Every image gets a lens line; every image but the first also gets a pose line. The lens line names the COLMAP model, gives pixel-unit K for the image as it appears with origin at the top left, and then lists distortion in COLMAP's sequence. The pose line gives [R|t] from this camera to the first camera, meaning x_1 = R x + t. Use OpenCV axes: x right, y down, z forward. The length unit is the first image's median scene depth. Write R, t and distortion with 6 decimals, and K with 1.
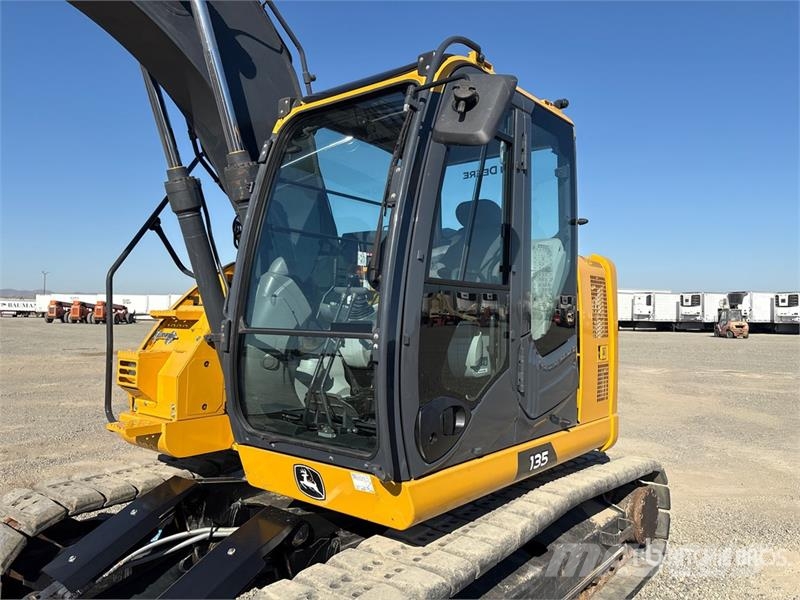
lens RADIAL K [[610.4, 0, 400.0], [0, 610.4, 300.0], [0, 0, 1]] dist [0.030877, 0.000350]
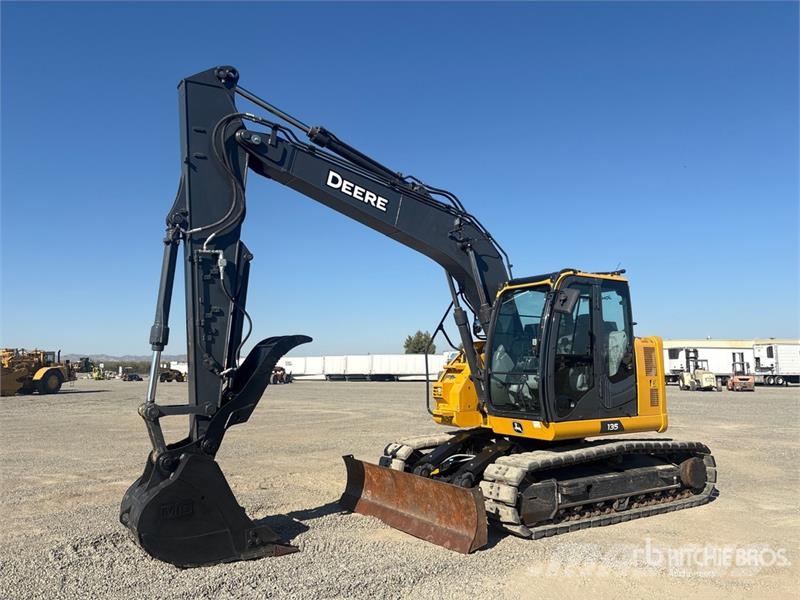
lens RADIAL K [[594.2, 0, 396.1], [0, 594.2, 291.2], [0, 0, 1]] dist [0.027319, -0.001705]
pose [[0.952880, -0.050588, -0.299101, 0.129107], [0.020896, 0.994601, -0.101648, -0.043209], [0.302628, 0.090608, 0.948792, -1.388980]]
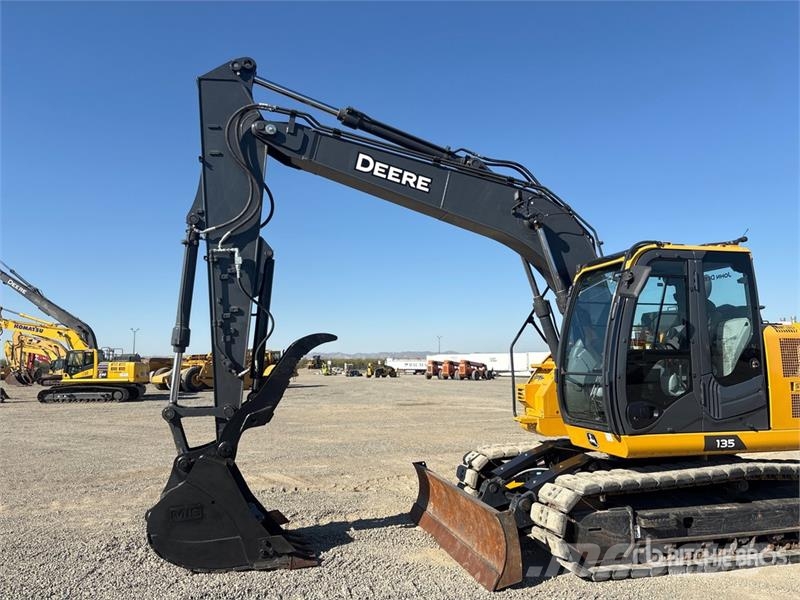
lens RADIAL K [[597.9, 0, 403.2], [0, 597.9, 296.0], [0, 0, 1]] dist [0.026406, -0.005139]
pose [[0.797944, -0.085213, -0.596678, 0.517135], [0.034595, 0.994799, -0.095805, -0.035311], [0.601739, 0.055805, 0.796741, -0.952703]]
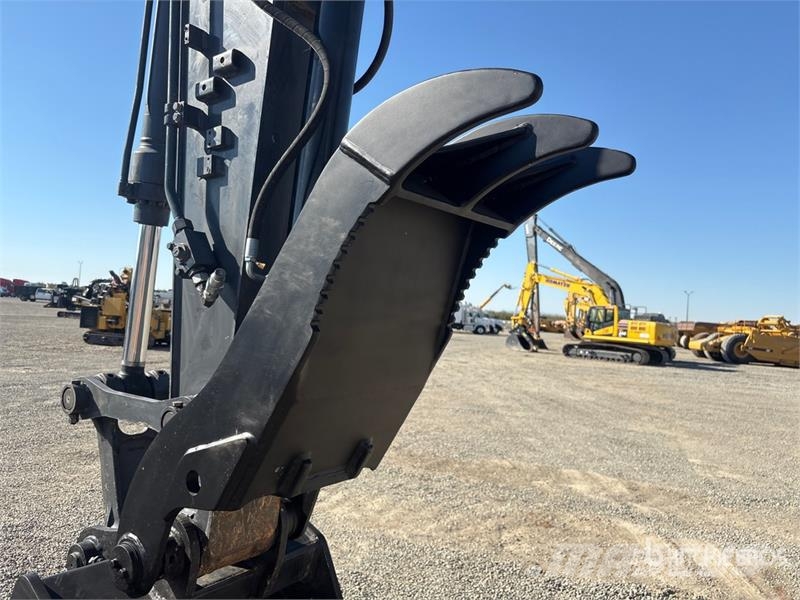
lens RADIAL K [[610.4, 0, 400.0], [0, 610.4, 300.0], [0, 0, 1]] dist [0.030877, 0.000350]
pose [[0.059686, -0.026643, -0.997862, -0.431017], [-0.035721, 0.998946, -0.028808, 0.019706], [0.997578, 0.037364, 0.058672, 0.256202]]
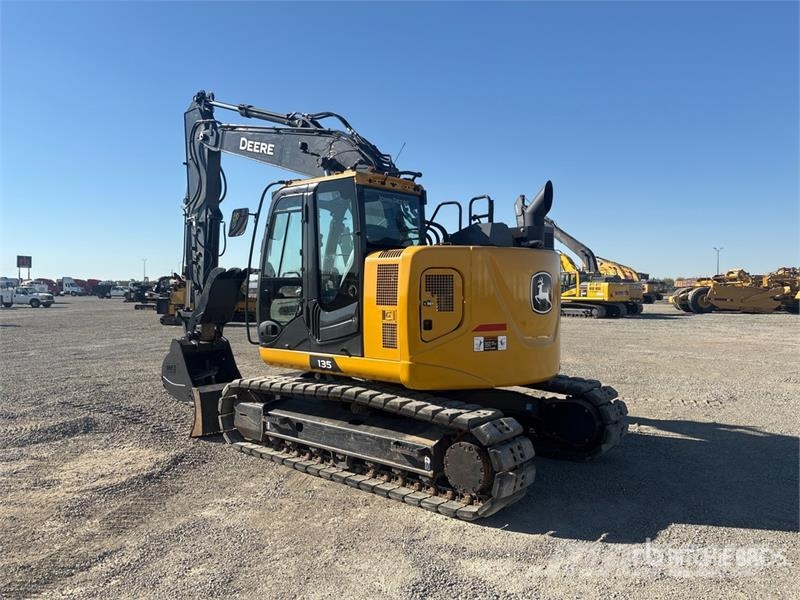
lens RADIAL K [[594.2, 0, 396.1], [0, 594.2, 291.2], [0, 0, 1]] dist [0.027319, -0.001705]
pose [[-0.024626, -0.002579, -0.999693, 1.914691], [0.028618, 0.999585, -0.003283, 0.037322], [0.999287, -0.028690, -0.024542, 1.155044]]
